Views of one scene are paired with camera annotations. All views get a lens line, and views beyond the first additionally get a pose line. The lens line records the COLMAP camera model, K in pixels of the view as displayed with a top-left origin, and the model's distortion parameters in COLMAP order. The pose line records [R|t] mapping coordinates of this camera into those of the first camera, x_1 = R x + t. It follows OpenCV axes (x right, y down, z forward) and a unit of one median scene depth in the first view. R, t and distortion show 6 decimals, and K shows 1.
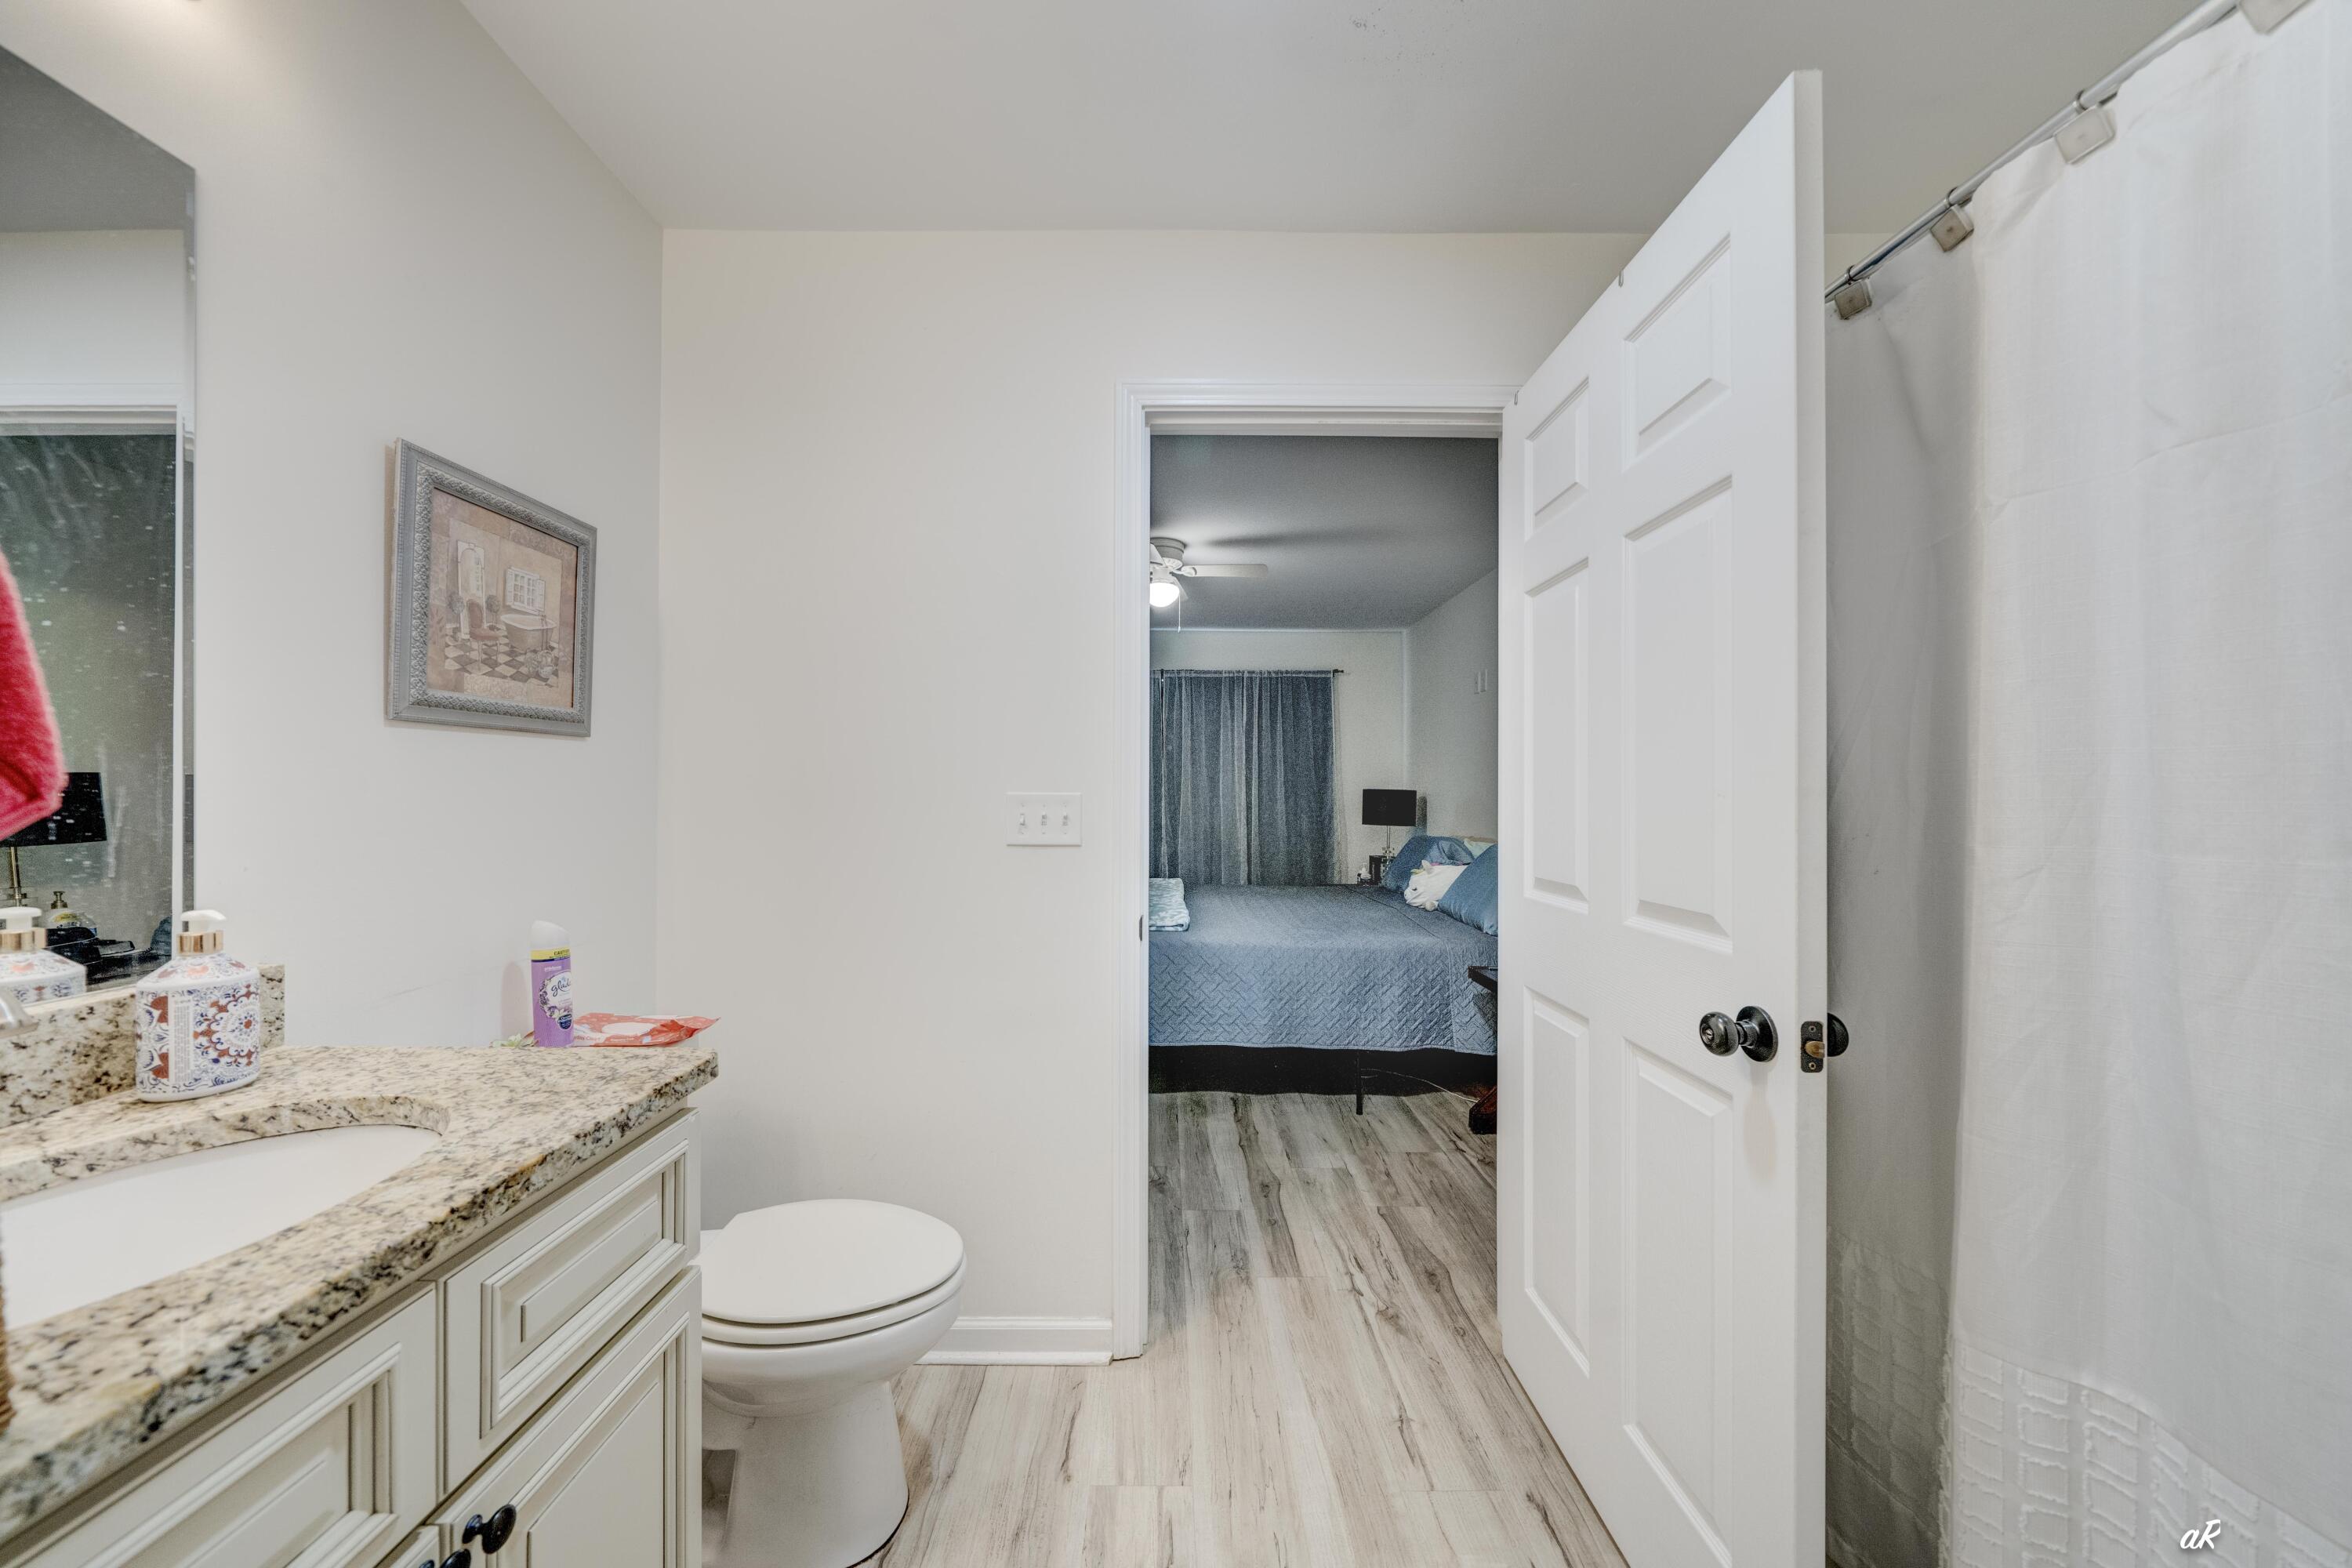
lens RADIAL K [[797.1, 0, 1172.8], [0, 797.1, 793.7], [0, 0, 1]] dist [0.000585, 0.000034]
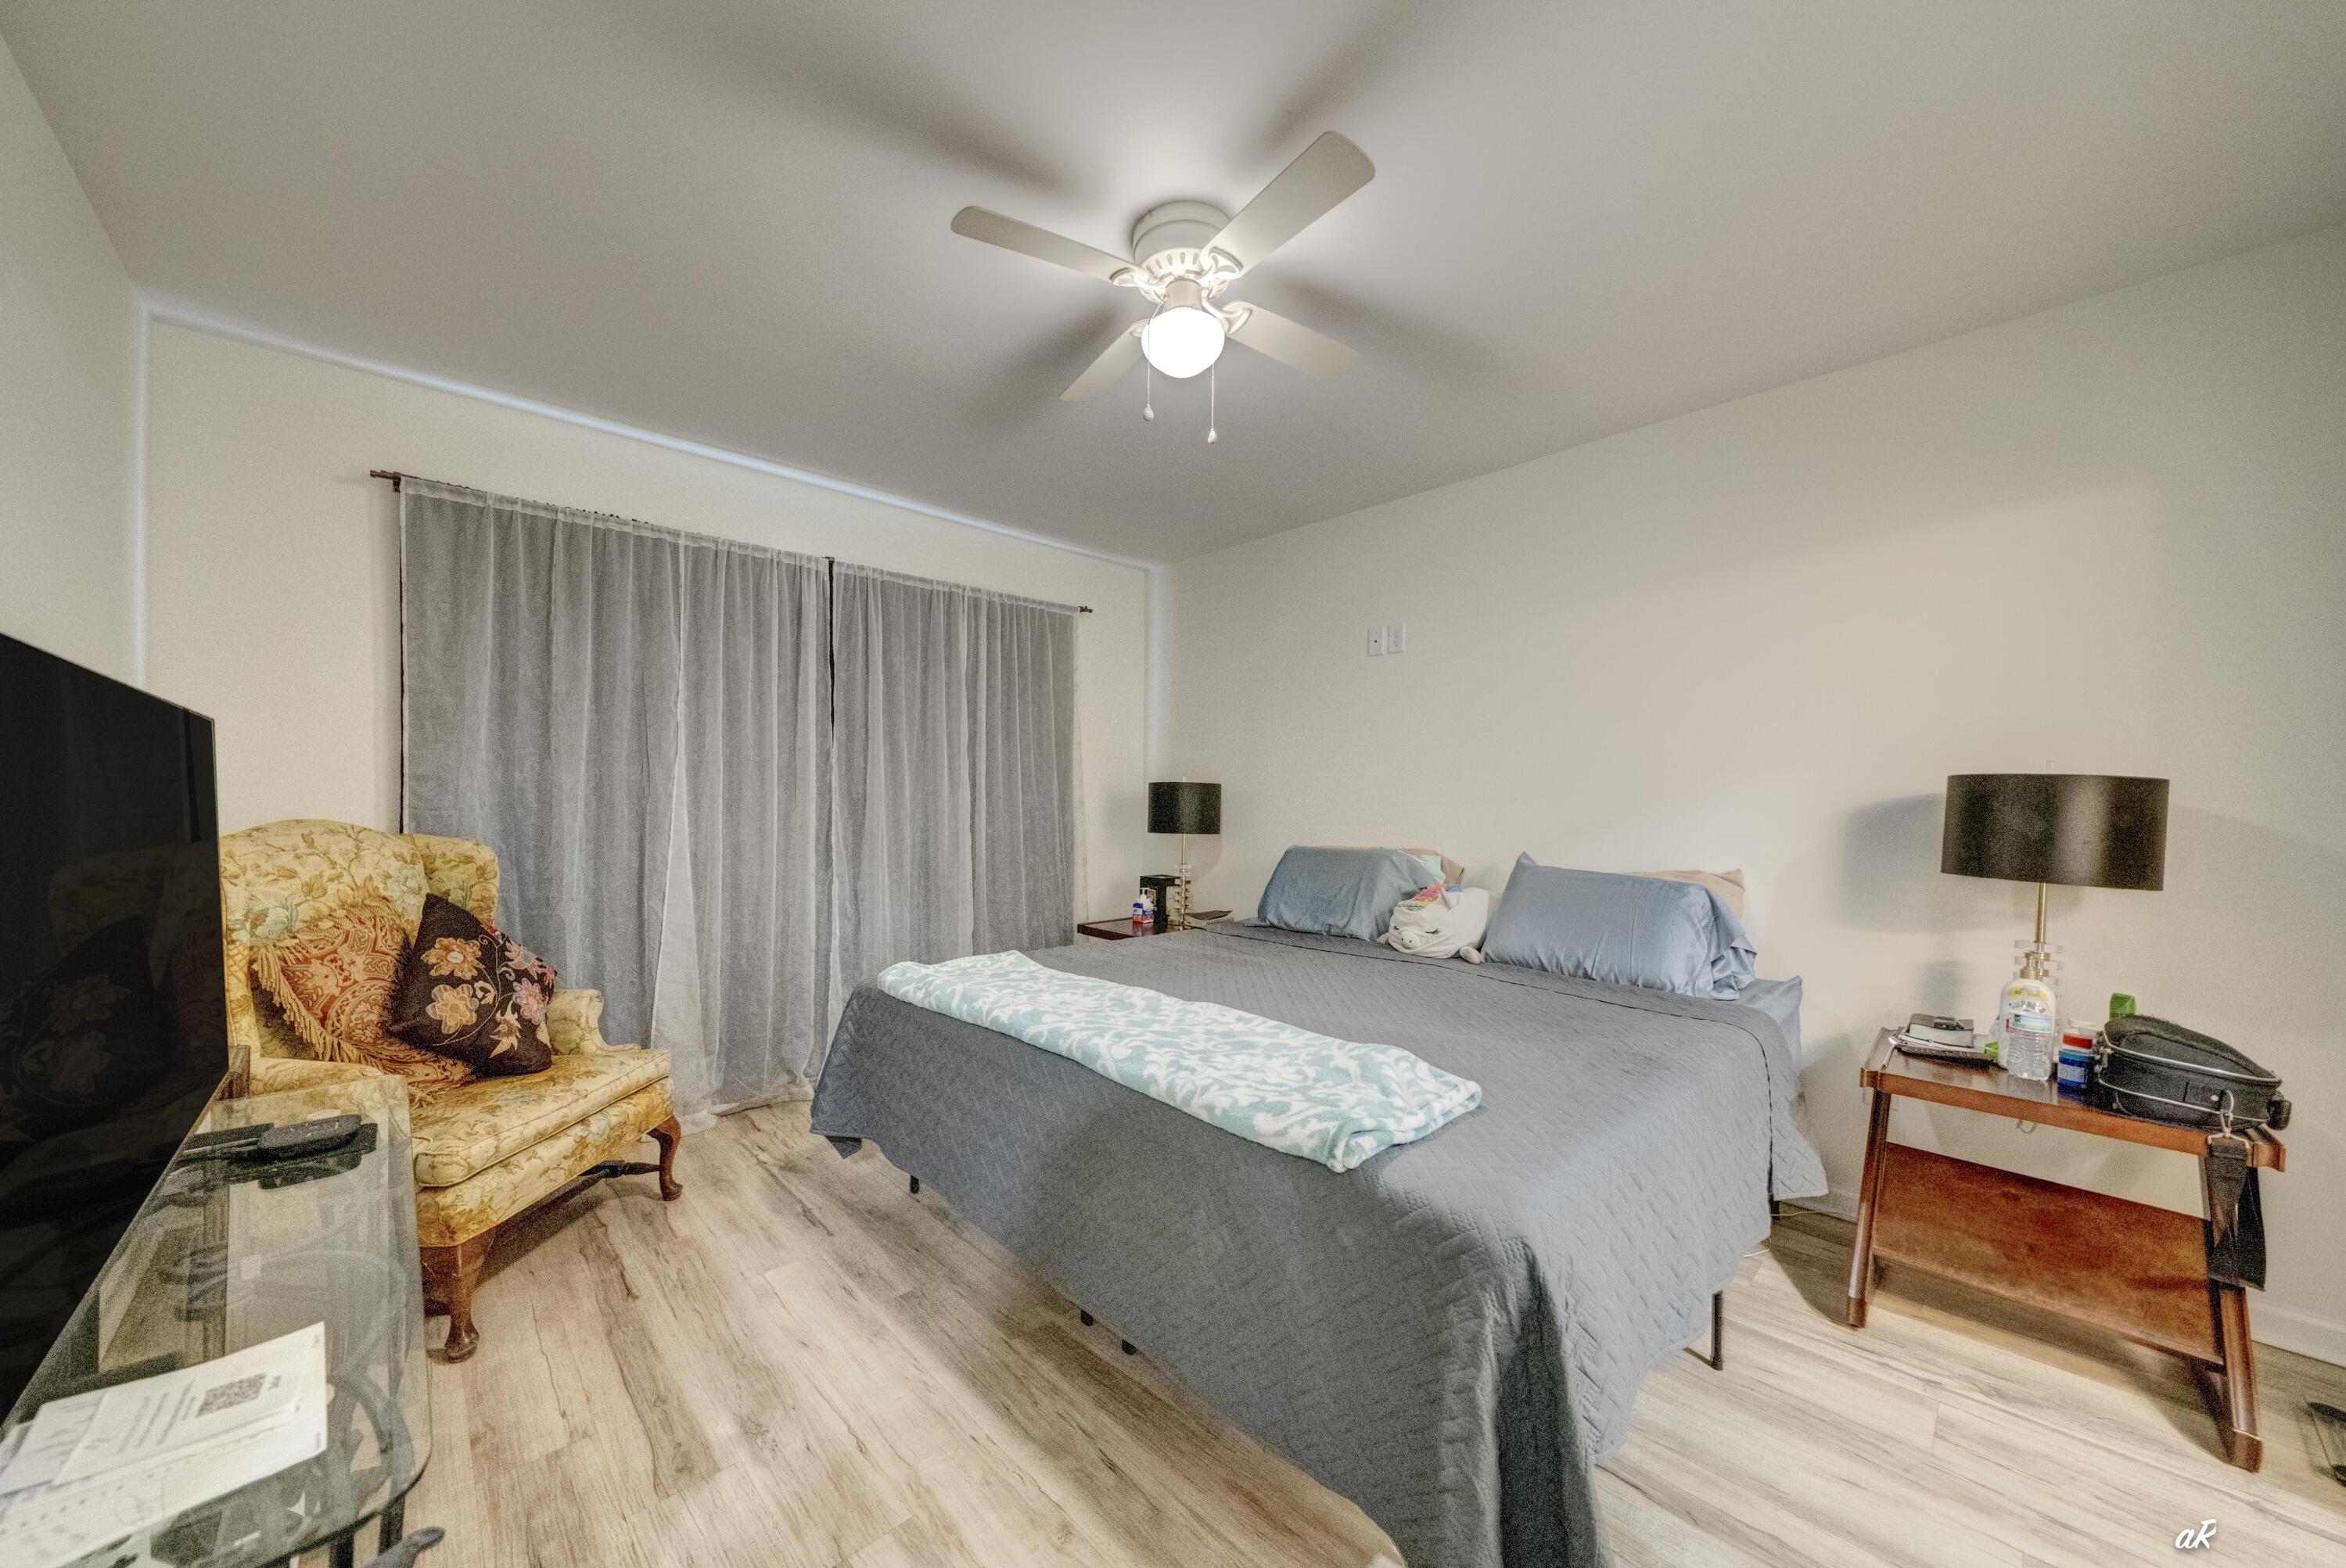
lens RADIAL K [[795.0, 0, 1171.9], [0, 795.0, 791.0], [0, 0, 1]] dist [0.000585, 0.000034]
pose [[0.713282, 0.006125, 0.700850, -0.228067], [-0.009045, 0.999959, 0.000466, 0.002341], [-0.700819, -0.006671, 0.713308, 0.462746]]
